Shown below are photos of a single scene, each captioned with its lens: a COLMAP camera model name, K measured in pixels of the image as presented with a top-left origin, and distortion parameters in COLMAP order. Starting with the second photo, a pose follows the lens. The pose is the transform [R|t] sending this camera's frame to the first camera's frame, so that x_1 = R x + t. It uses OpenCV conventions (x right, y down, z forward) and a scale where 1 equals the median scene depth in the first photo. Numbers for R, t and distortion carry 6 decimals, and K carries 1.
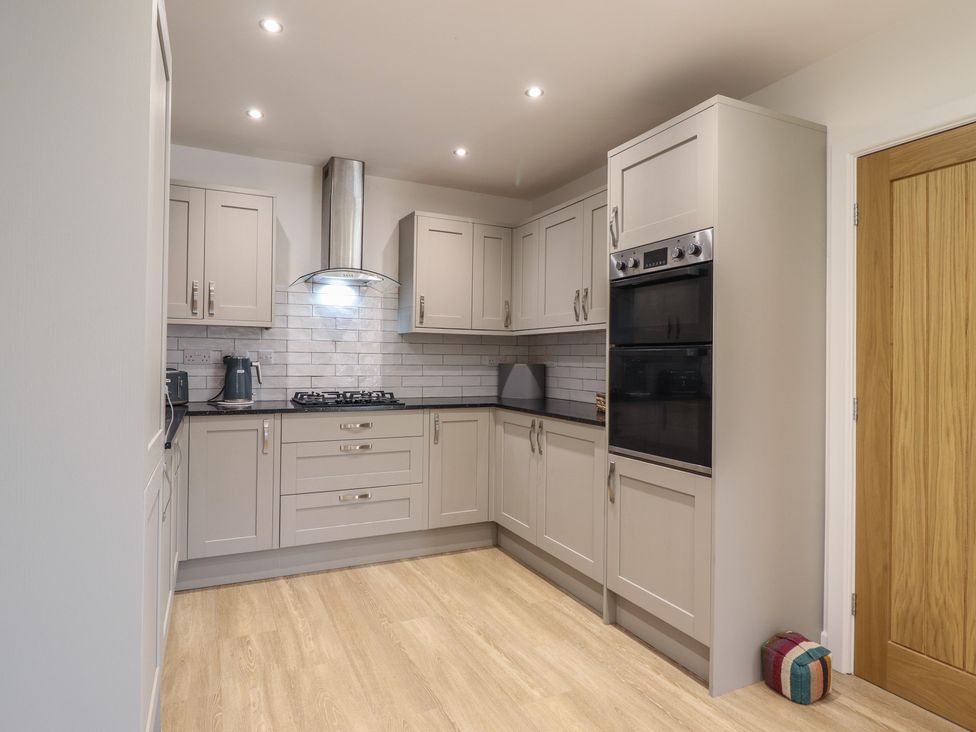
lens RADIAL K [[567.3, 0, 494.7], [0, 567.3, 362.0], [0, 0, 1]] dist [-0.000287, -0.007527]
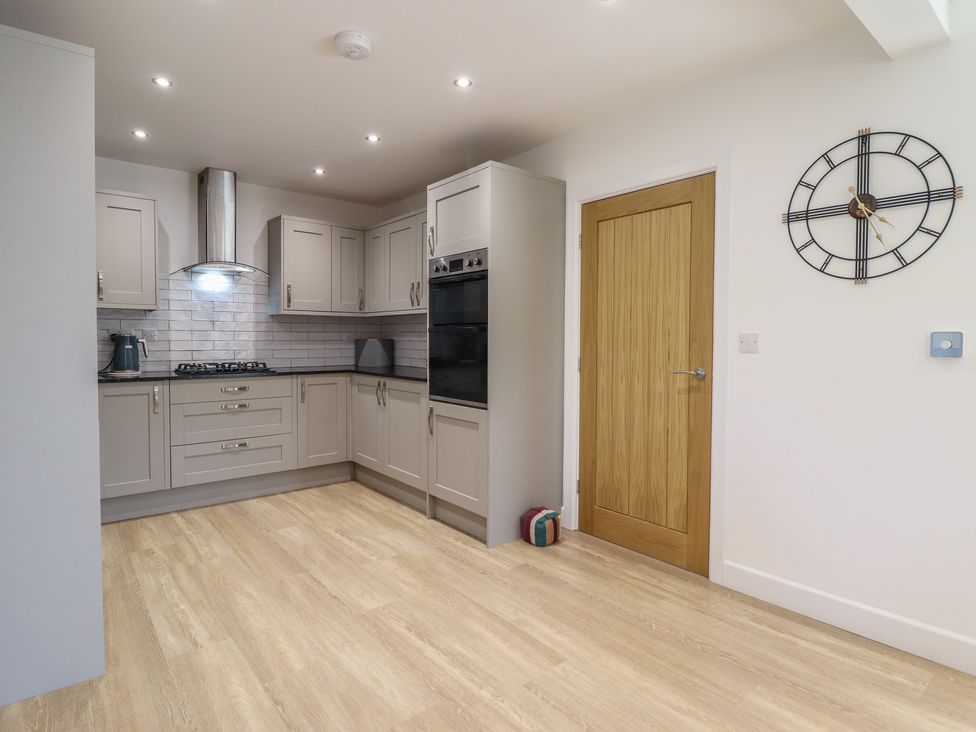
lens RADIAL K [[530.1, 0, 492.2], [0, 530.1, 357.4], [0, 0, 1]] dist [-0.000472, -0.011537]
pose [[0.973184, -0.015216, 0.229523, 0.046103], [0.007086, 0.999319, 0.036205, 0.004845], [-0.229918, -0.033607, 0.972630, -0.297164]]
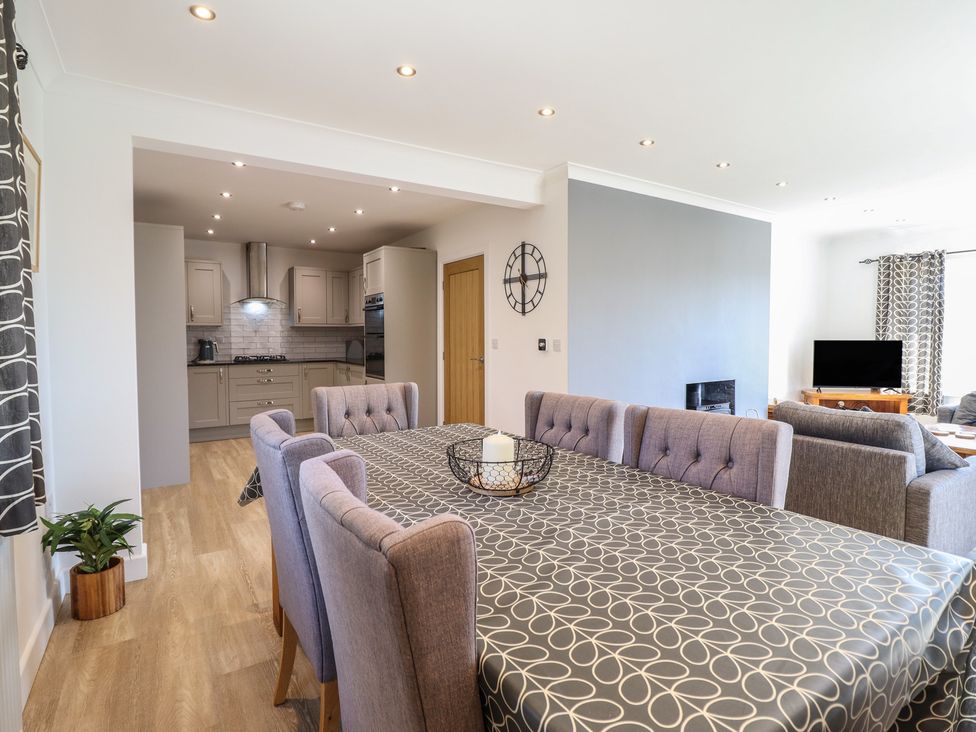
lens RADIAL K [[504.9, 0, 493.7], [0, 504.9, 359.2], [0, 0, 1]] dist [-0.004359, -0.006069]
pose [[0.993221, -0.020200, 0.114476, 0.465752], [0.014869, 0.998773, 0.047234, -0.011464], [-0.115289, -0.045212, 0.992302, -1.162707]]
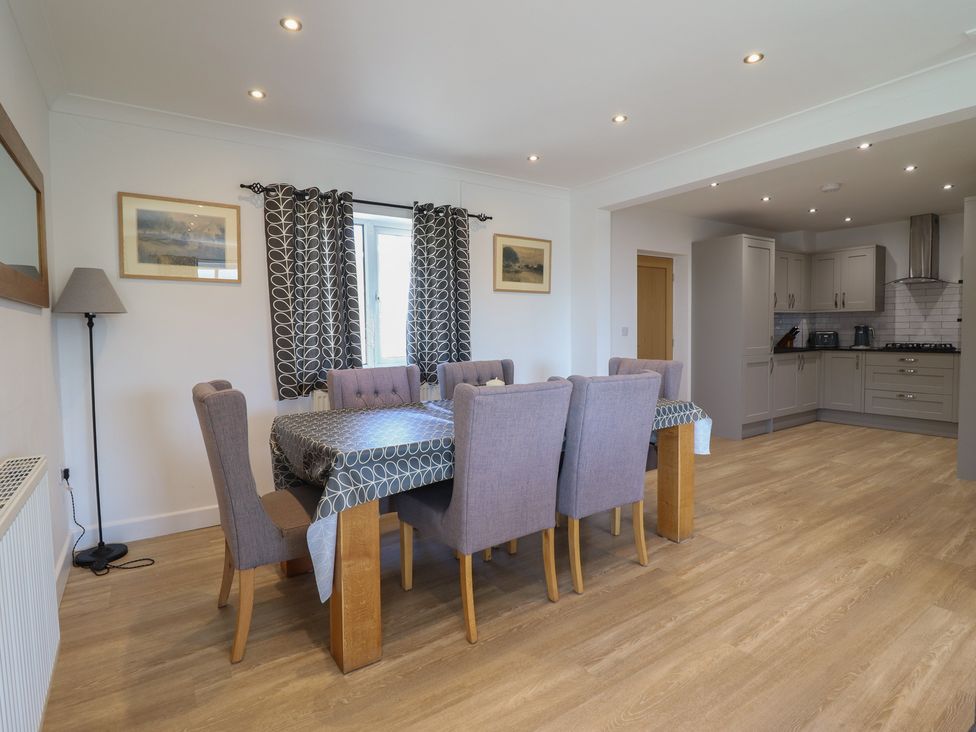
lens RADIAL K [[530.1, 0, 485.8], [0, 530.1, 360.4], [0, 0, 1]] dist [-0.000472, -0.011537]
pose [[0.124454, 0.041714, -0.991348, 1.572342], [0.007736, 0.999045, 0.043009, 0.030085], [0.992195, -0.013022, 0.124013, -0.755033]]
